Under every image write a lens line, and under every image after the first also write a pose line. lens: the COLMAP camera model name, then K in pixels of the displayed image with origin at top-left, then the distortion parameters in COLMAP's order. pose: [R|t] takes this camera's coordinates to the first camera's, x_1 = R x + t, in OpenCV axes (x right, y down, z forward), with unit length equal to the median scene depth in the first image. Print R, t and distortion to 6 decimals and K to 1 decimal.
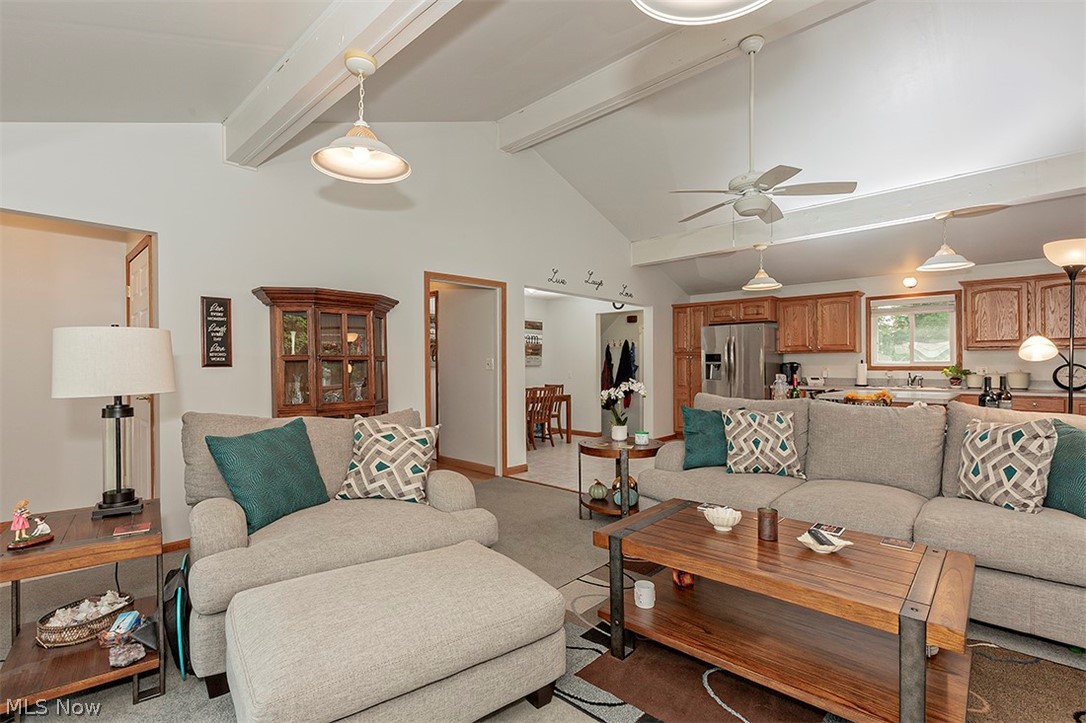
lens RADIAL K [[495.6, 0, 543.0], [0, 495.6, 361.5], [0, 0, 1]] dist [0.000422, 0.000049]
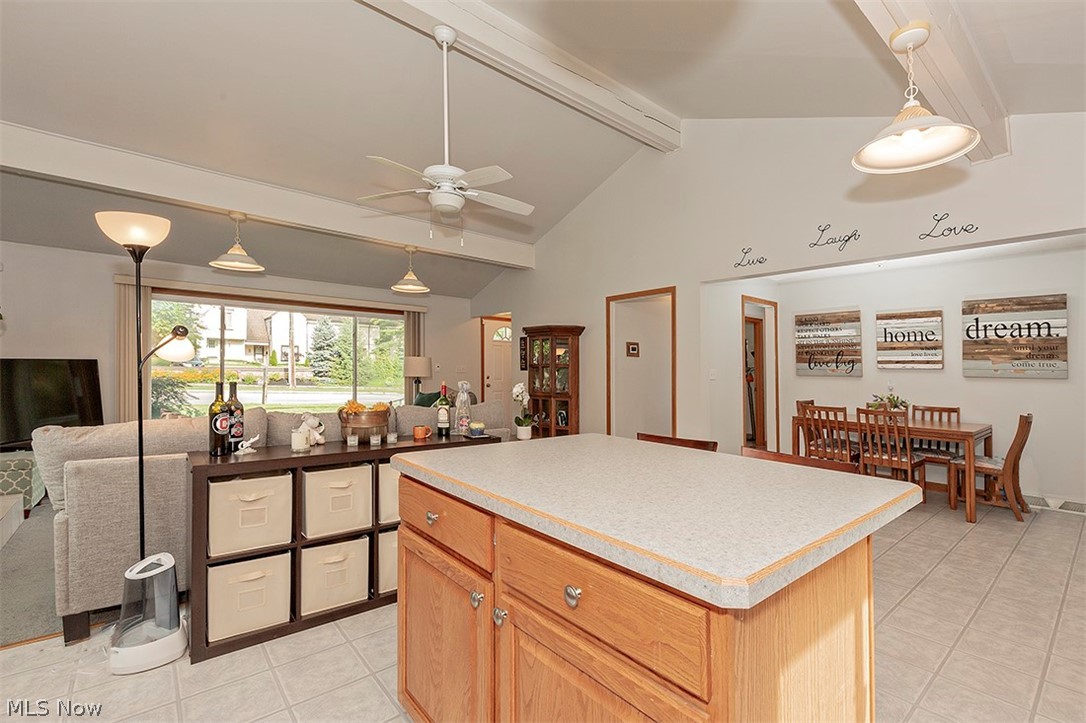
lens RADIAL K [[483.6, 0, 536.4], [0, 483.6, 368.4], [0, 0, 1]] dist [0.000892, 0.000131]
pose [[-0.133897, 0.002826, -0.990991, 1.059200], [-0.006855, 0.999969, 0.003777, -0.002924], [0.990971, 0.007299, -0.133874, 1.030035]]
